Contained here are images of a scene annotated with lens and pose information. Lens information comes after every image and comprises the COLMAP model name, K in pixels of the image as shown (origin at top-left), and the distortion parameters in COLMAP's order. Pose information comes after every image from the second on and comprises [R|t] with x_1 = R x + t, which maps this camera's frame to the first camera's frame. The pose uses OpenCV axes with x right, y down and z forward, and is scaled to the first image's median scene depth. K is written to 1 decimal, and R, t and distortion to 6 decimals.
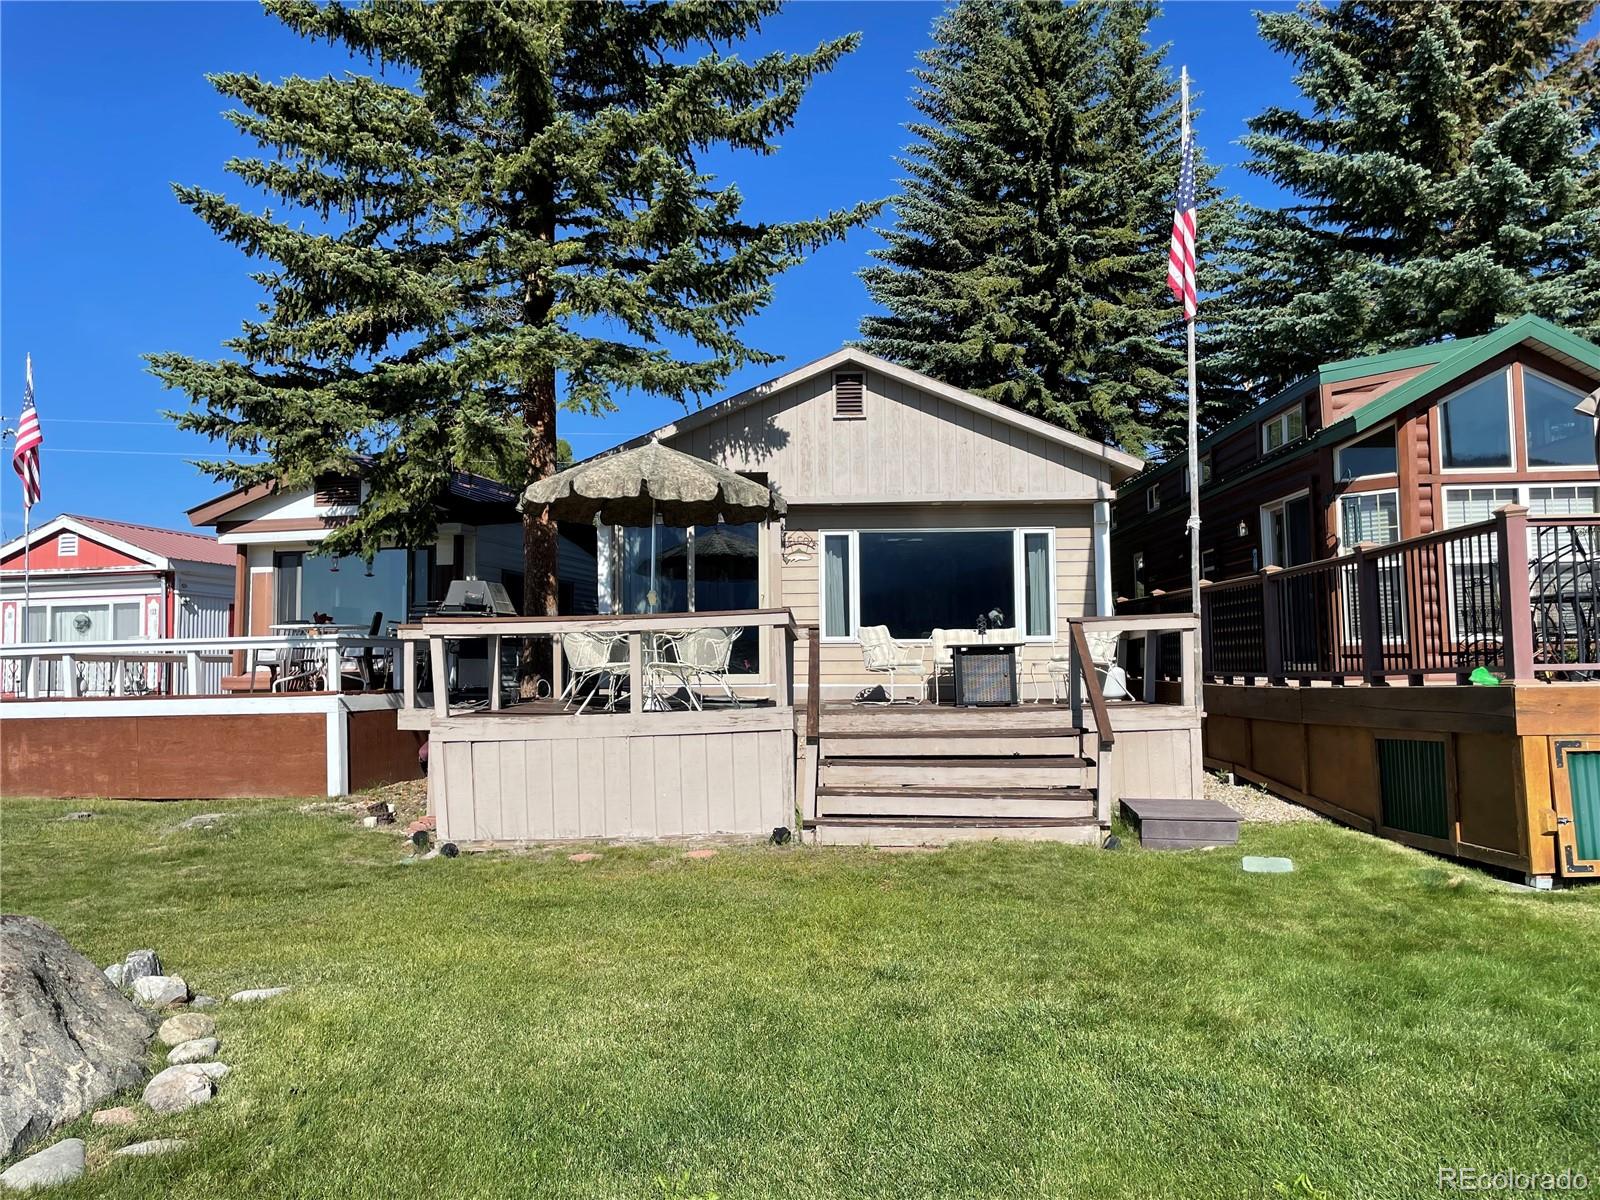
lens RADIAL K [[1225.4, 0, 785.5], [0, 1225.4, 598.3], [0, 0, 1]] dist [0.054115, -0.021061]
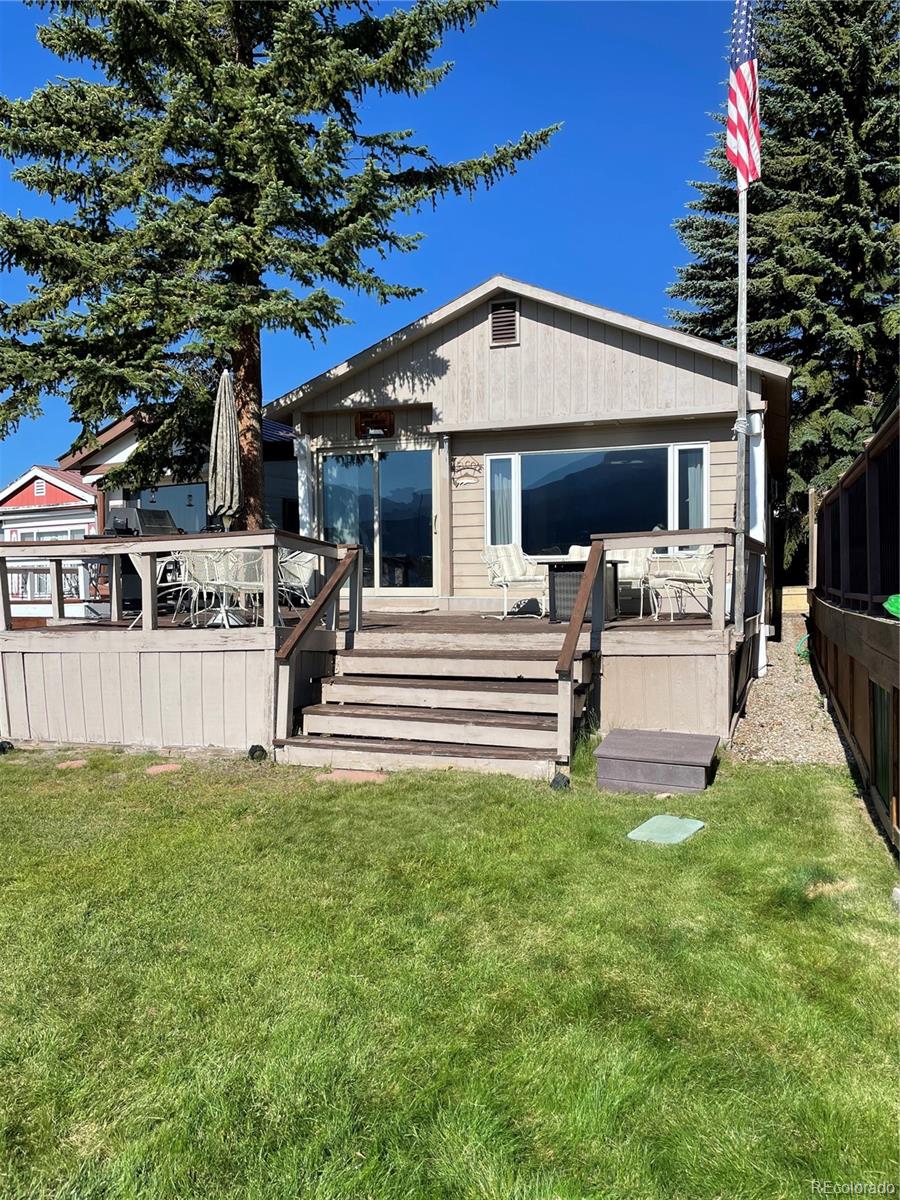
lens RADIAL K [[921.8, 0, 456.2], [0, 921.8, 600.0], [0, 0, 1]] dist [0.054509, -0.075381]
pose [[0.955519, 0.007336, -0.294837, 0.271071], [0.018660, 0.996184, 0.085258, 0.002675], [0.294338, -0.086967, 0.951736, 0.230758]]
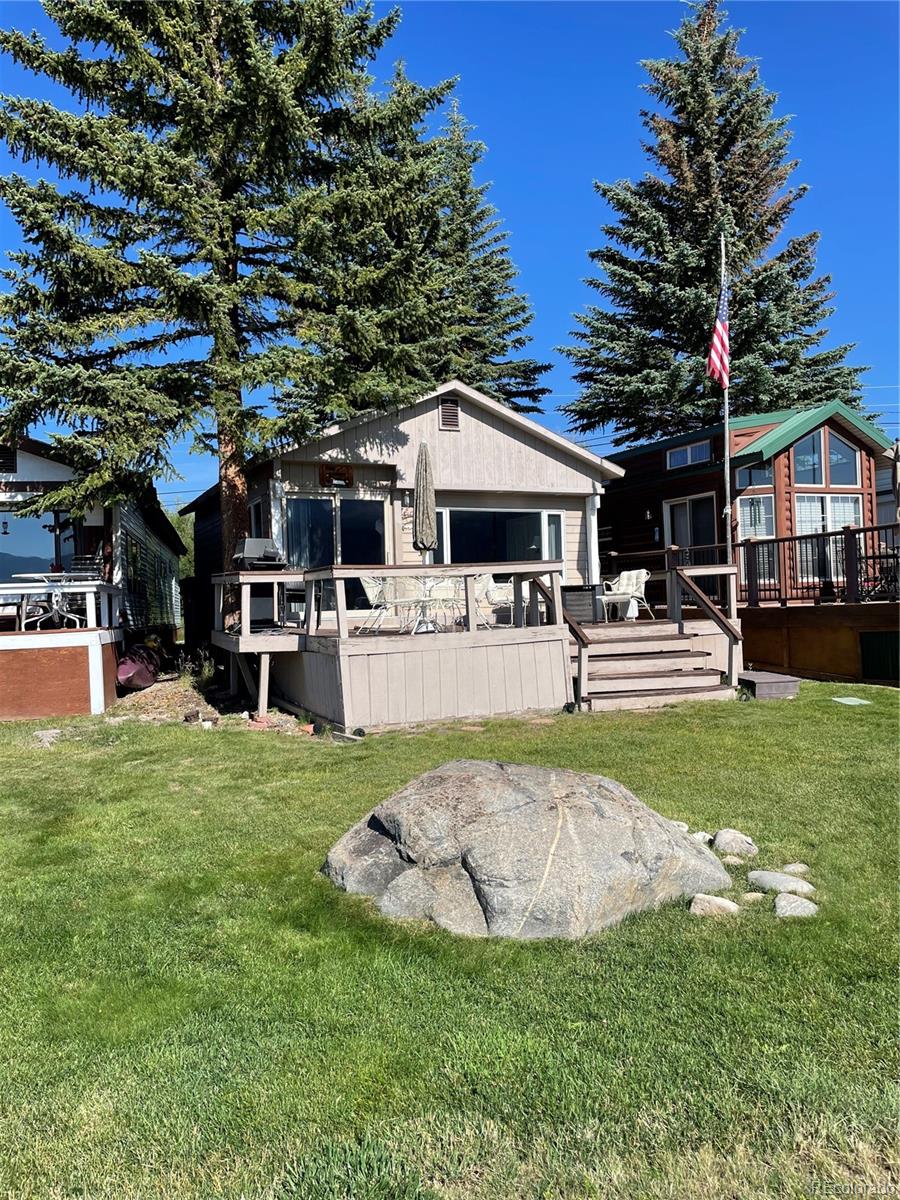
lens RADIAL K [[916.3, 0, 449.3], [0, 916.3, 603.8], [0, 0, 1]] dist [0.059717, 0.006234]
pose [[0.897049, -0.014794, 0.441684, -0.463521], [-0.004915, 0.999044, 0.043446, 0.010695], [-0.441904, -0.041144, 0.896118, 0.031405]]
